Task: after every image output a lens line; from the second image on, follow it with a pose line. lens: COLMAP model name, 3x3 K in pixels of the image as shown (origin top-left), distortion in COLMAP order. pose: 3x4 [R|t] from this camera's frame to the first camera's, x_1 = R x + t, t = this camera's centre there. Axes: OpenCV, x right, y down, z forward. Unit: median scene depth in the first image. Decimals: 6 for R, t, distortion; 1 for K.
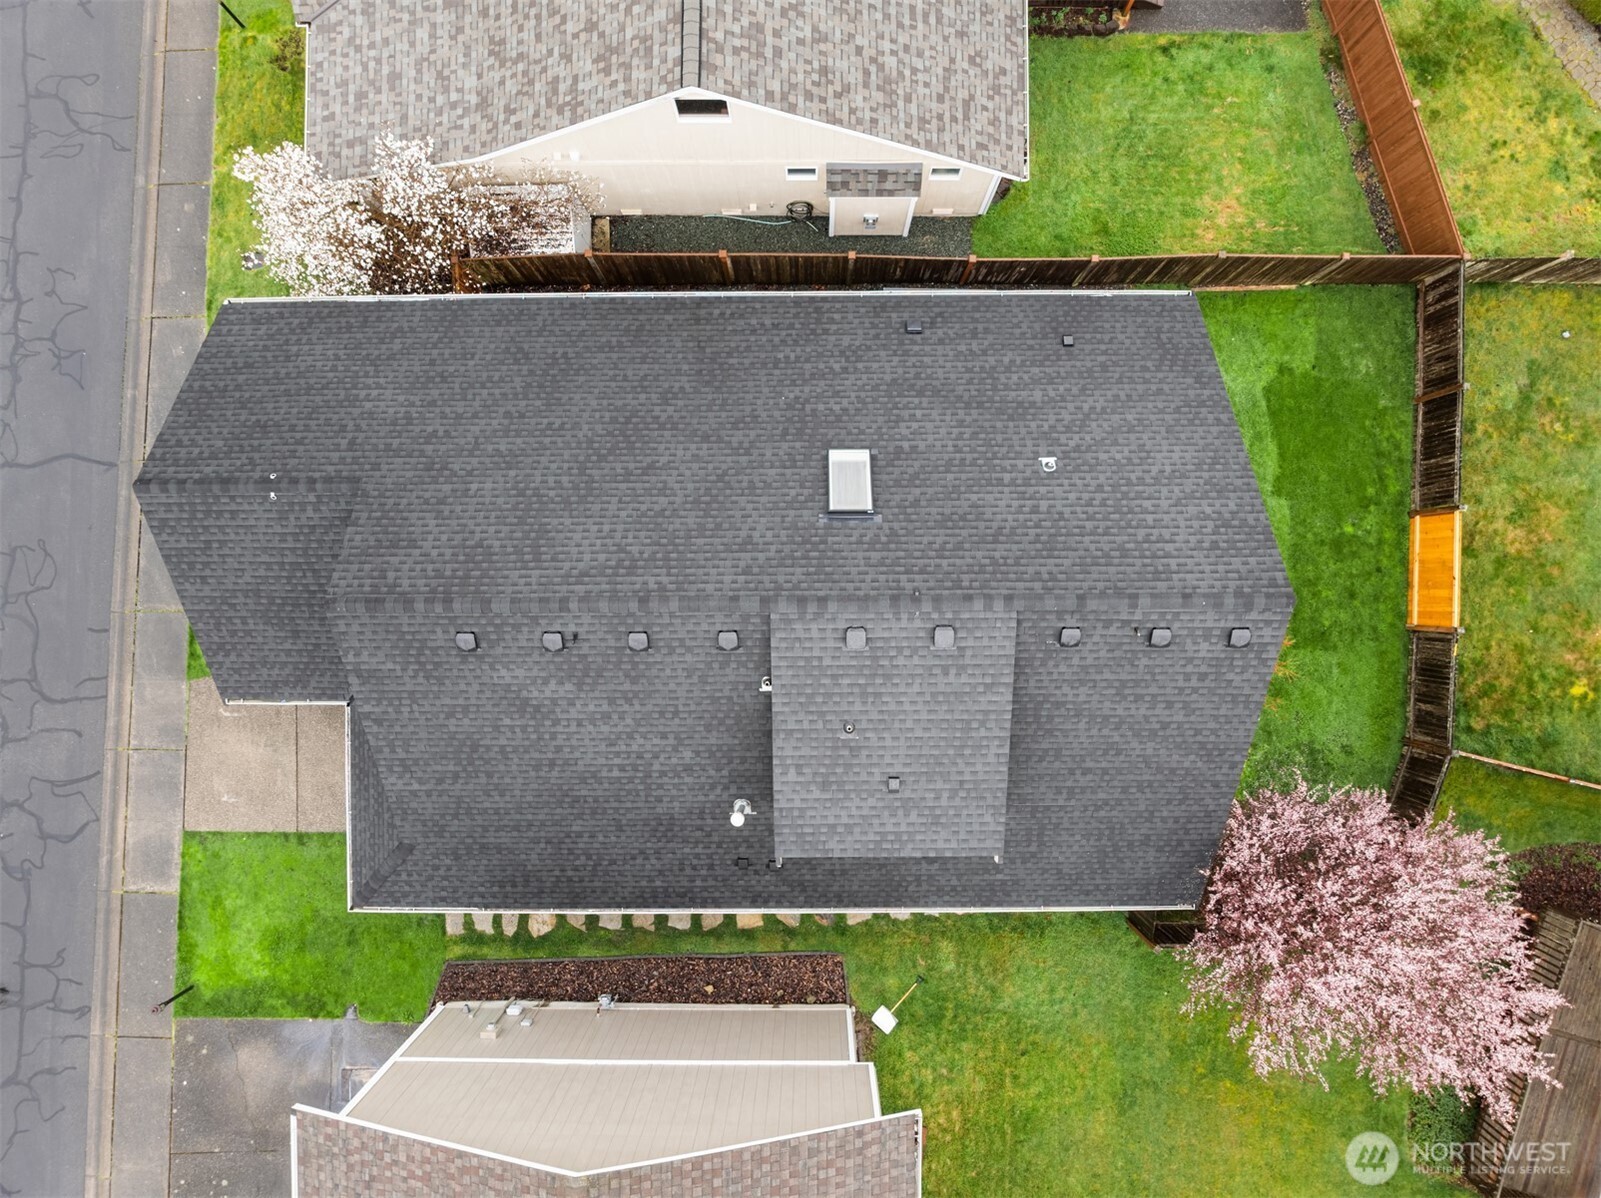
lens RADIAL K [[1126.8, 0, 802.7], [0, 1126.8, 600.9], [0, 0, 1]] dist [-0.037224, -0.001515]
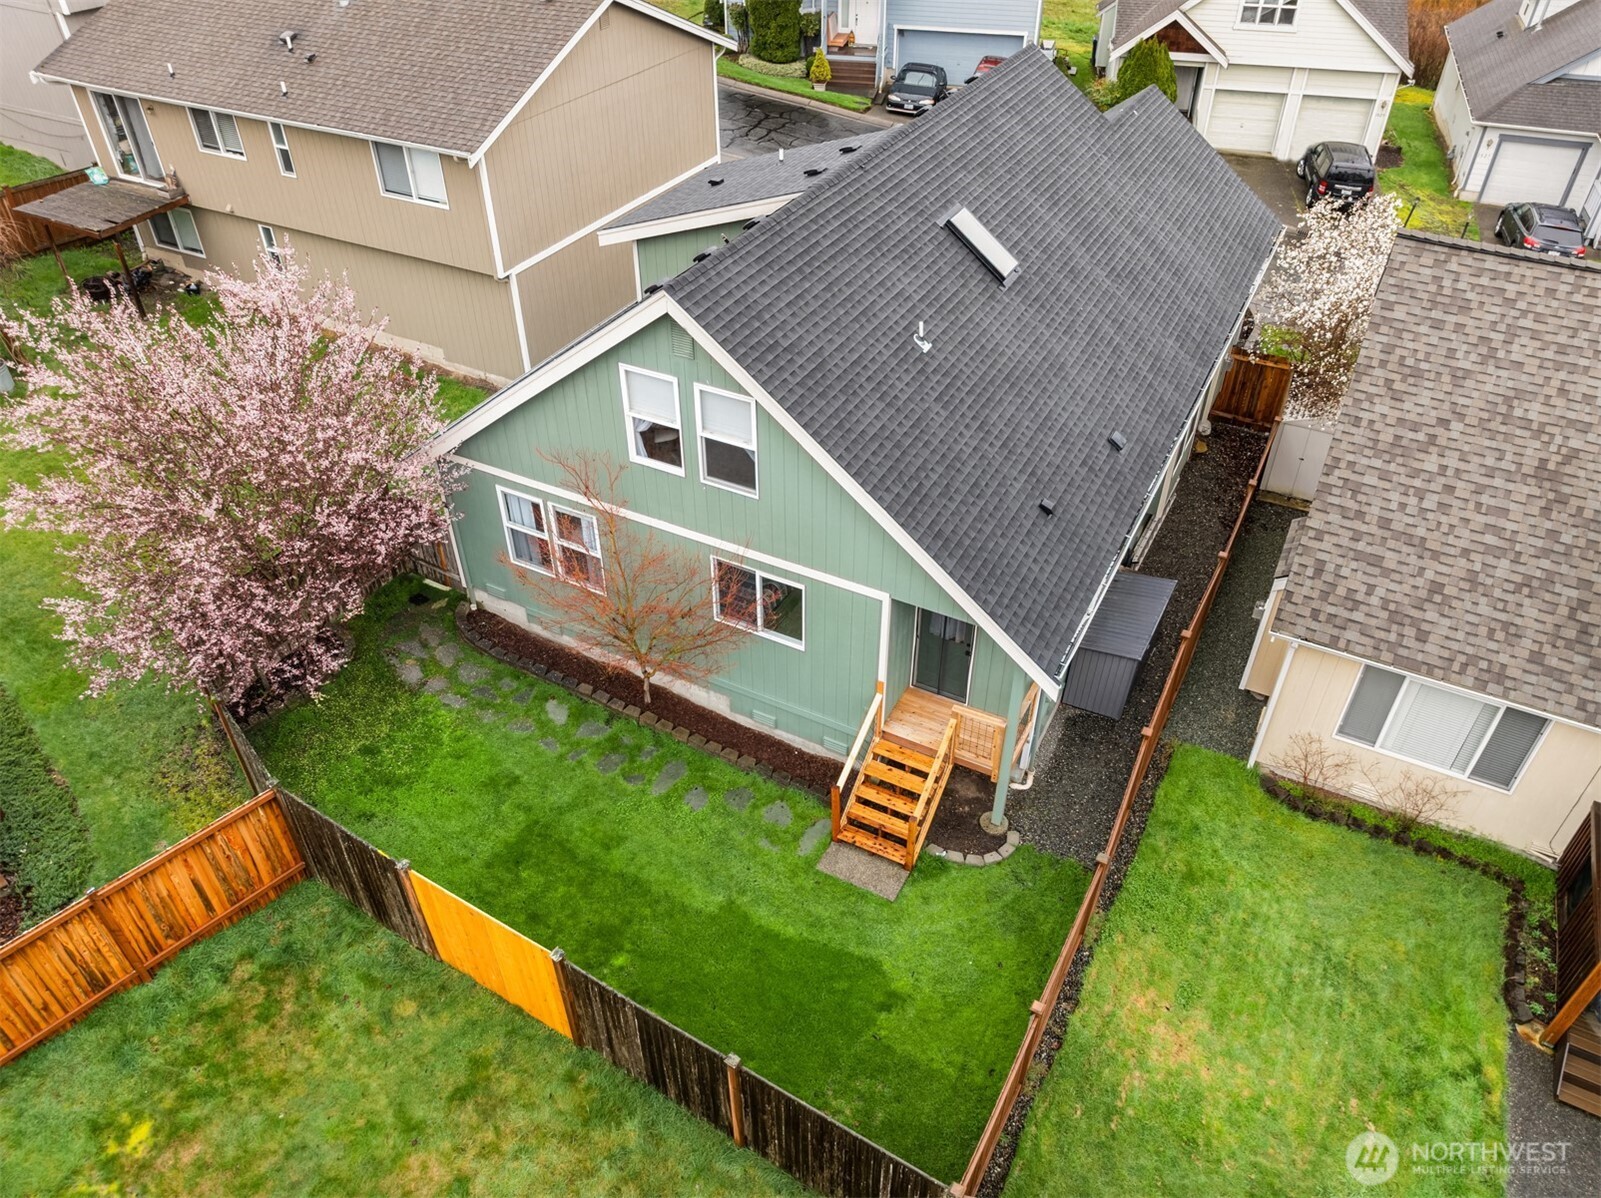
lens RADIAL K [[1126.8, 0, 804.1], [0, 1126.8, 601.1], [0, 0, 1]] dist [-0.037224, -0.001515]
pose [[-0.469262, 0.564074, -0.679422, 0.765651], [-0.883028, -0.293277, 0.366402, -0.332322], [0.007419, 0.771887, 0.635716, 0.448357]]
